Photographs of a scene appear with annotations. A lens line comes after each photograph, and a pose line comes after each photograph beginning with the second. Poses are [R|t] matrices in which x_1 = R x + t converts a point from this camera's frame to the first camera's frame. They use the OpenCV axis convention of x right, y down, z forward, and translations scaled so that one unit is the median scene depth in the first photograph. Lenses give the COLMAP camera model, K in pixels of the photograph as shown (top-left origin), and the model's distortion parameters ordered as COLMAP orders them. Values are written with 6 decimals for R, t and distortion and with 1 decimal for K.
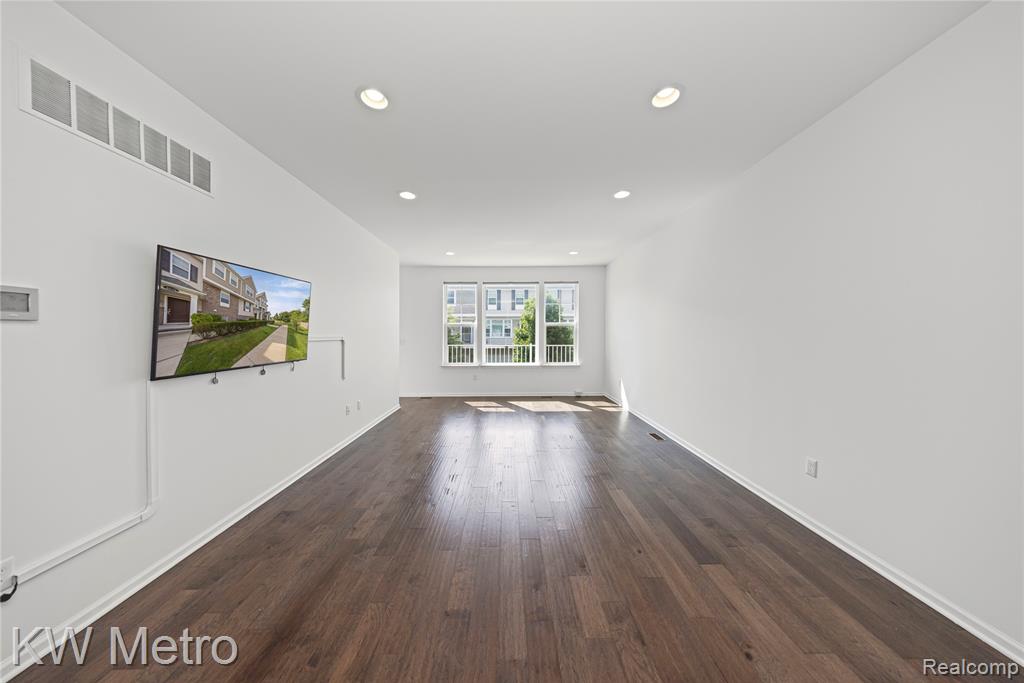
lens RADIAL K [[308.7, 0, 451.9], [0, 308.7, 339.0], [0, 0, 1]] dist [-0.000674, -0.000071]
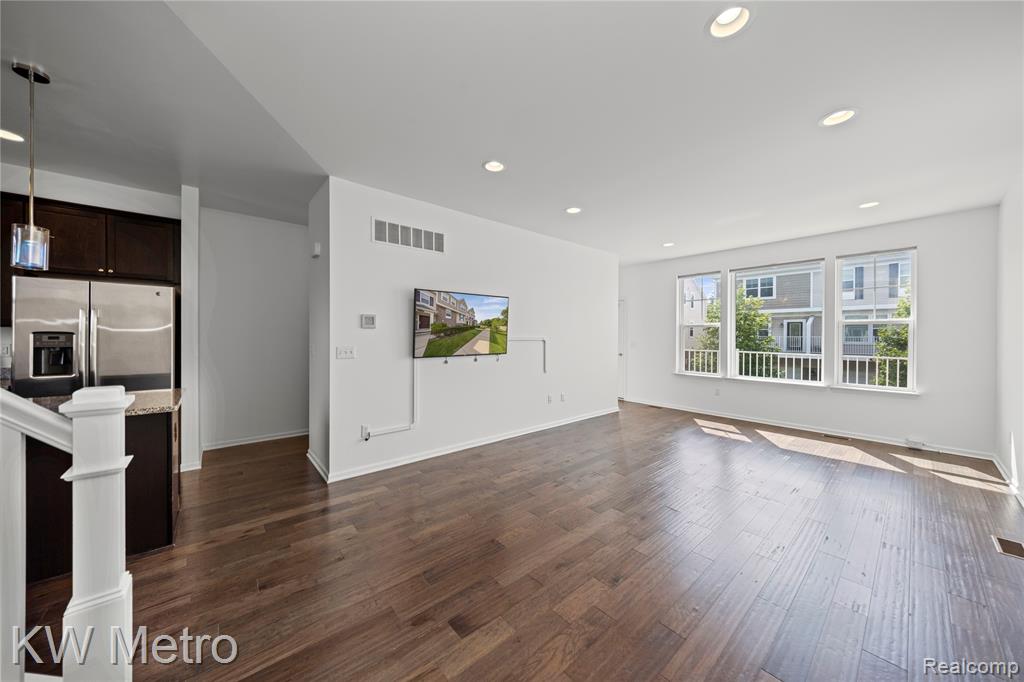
lens RADIAL K [[346.4, 0, 512.0], [0, 346.4, 341.0], [0, 0, 1]] dist [-0.000337, -0.000132]
pose [[0.636071, 0.020602, -0.771356, 0.872859], [-0.021473, 0.999729, 0.008995, -0.004929], [0.771332, 0.010842, 0.636341, 0.057077]]
